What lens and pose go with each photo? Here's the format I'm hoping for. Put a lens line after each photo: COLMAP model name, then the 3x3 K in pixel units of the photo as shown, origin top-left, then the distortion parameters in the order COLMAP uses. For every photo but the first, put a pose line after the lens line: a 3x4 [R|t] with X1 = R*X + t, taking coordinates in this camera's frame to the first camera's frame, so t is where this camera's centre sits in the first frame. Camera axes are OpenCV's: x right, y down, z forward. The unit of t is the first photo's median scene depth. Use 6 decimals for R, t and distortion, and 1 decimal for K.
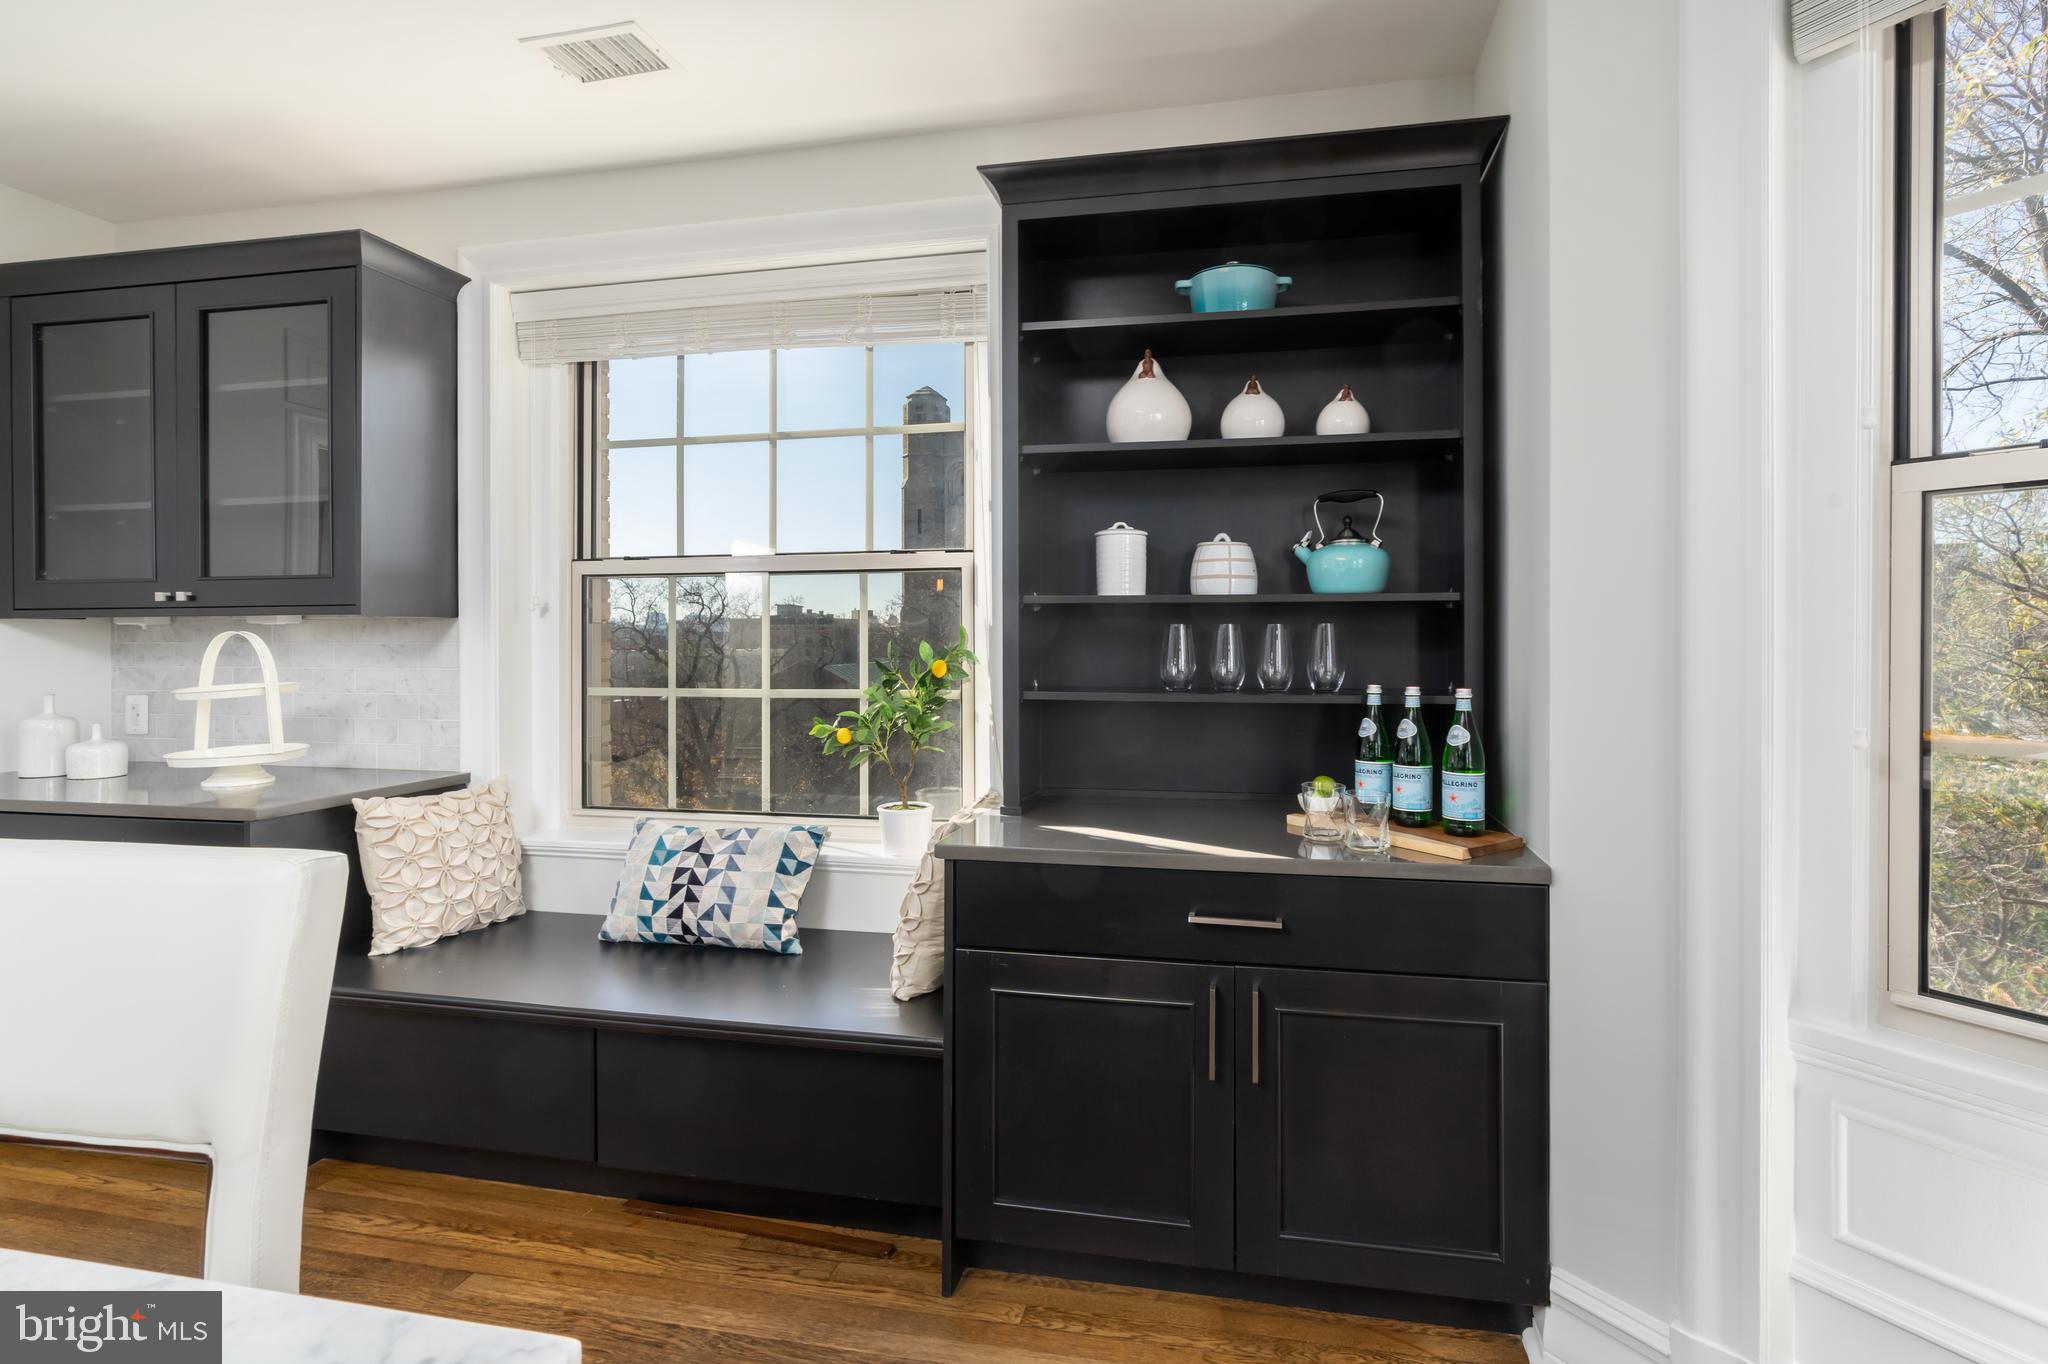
lens RADIAL K [[940.2, 0, 1035.9], [0, 940.2, 641.6], [0, 0, 1]] dist [-0.009268, 0.000469]
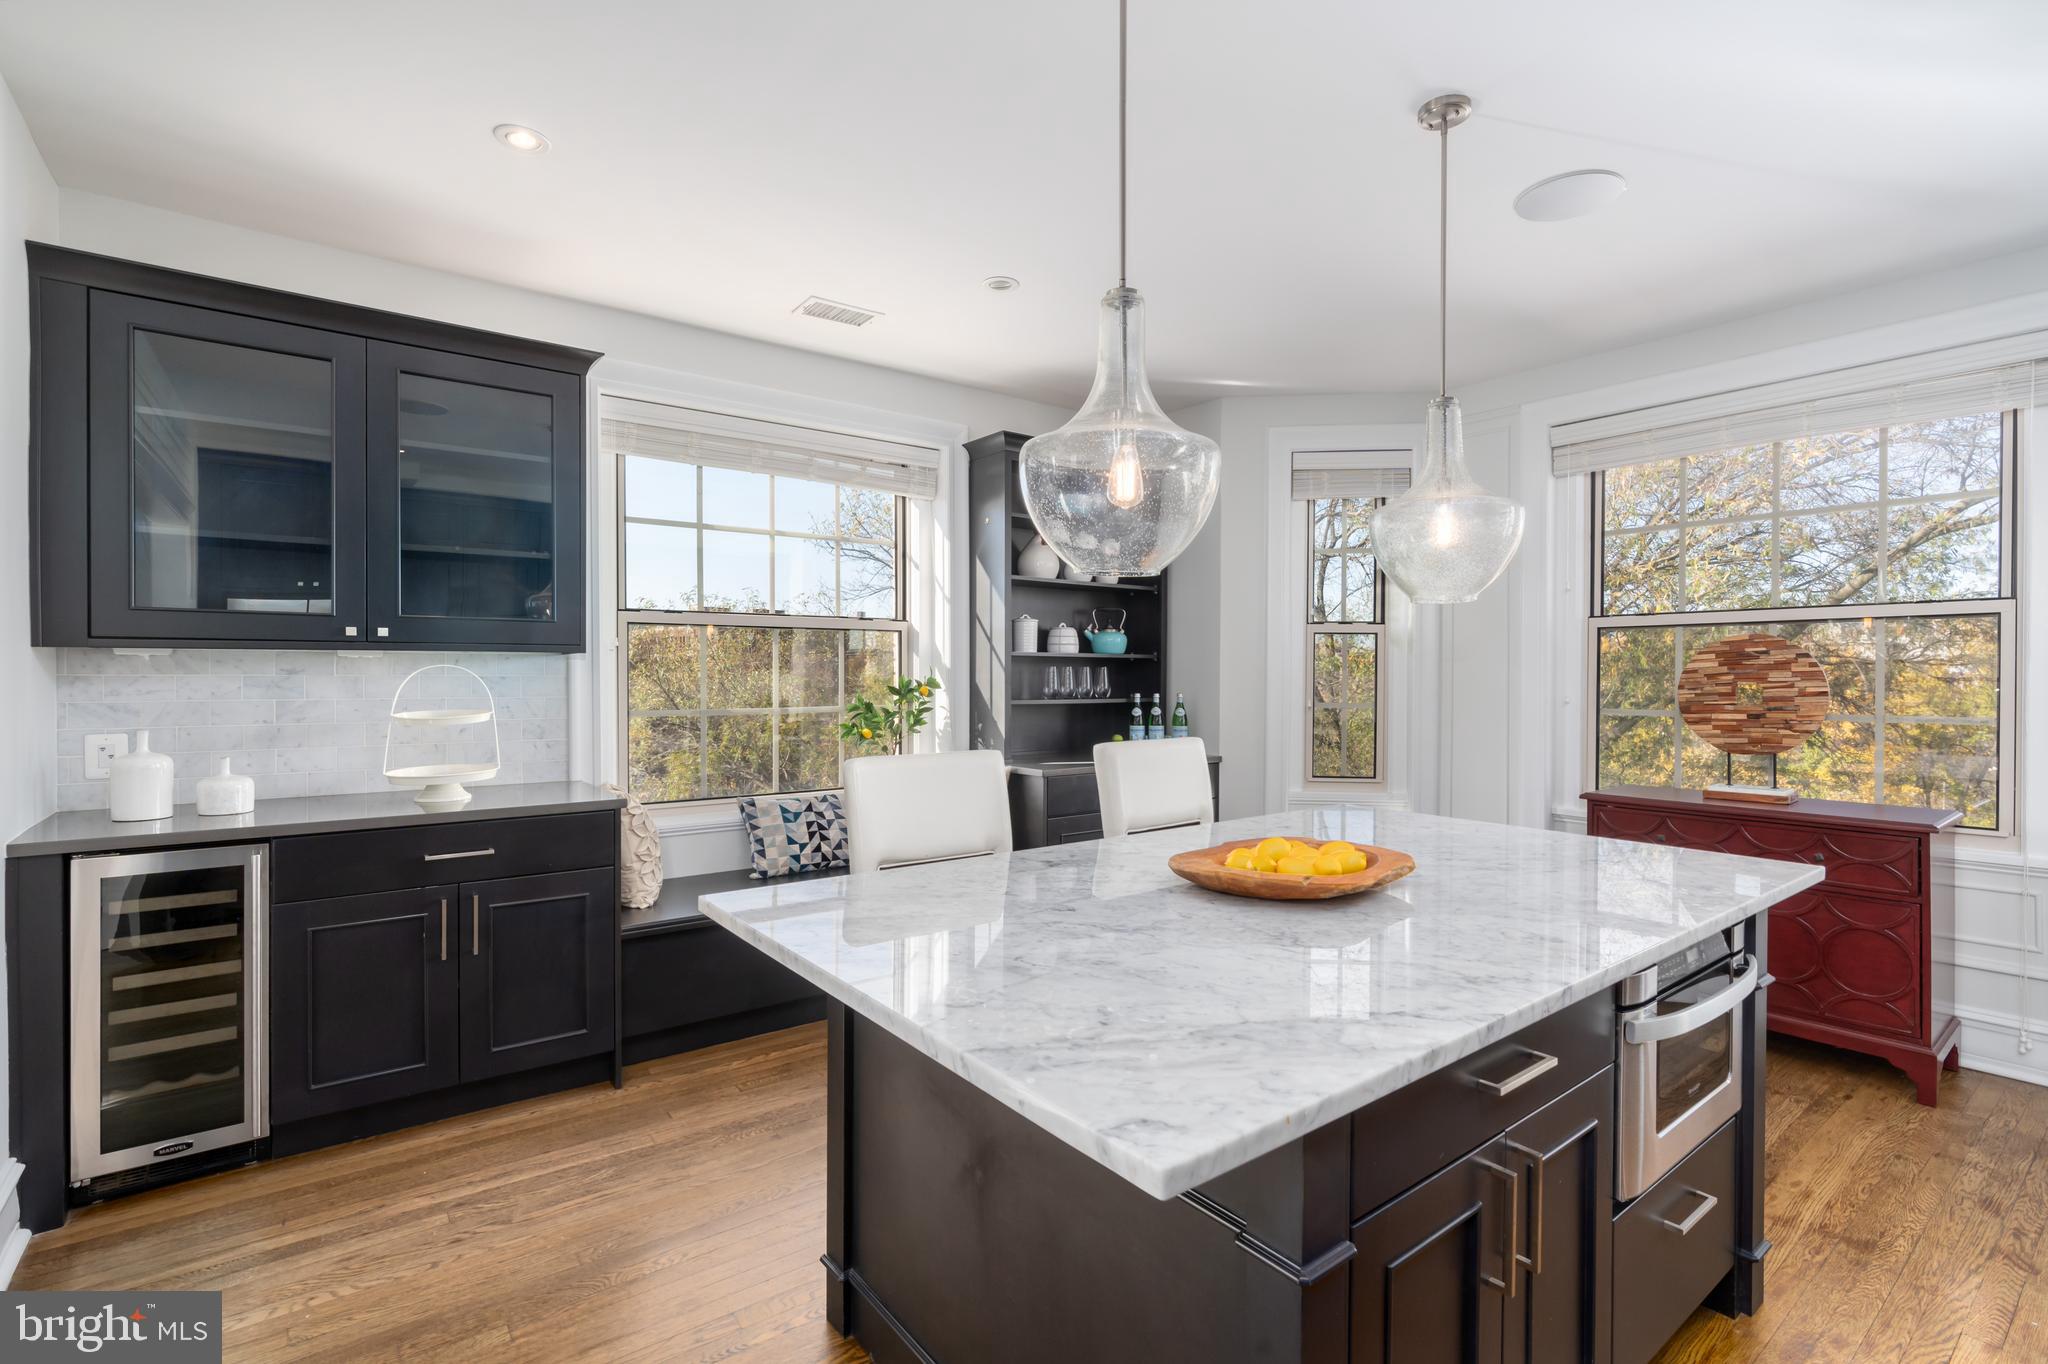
lens RADIAL K [[940.2, 0, 1023.9], [0, 940.2, 681.5], [0, 0, 1]] dist [-0.009268, 0.000469]
pose [[0.669947, -0.002144, 0.742406, -1.314844], [0.002921, 0.999996, 0.000251, 0.012124], [-0.742403, 0.002000, 0.669950, -0.301587]]
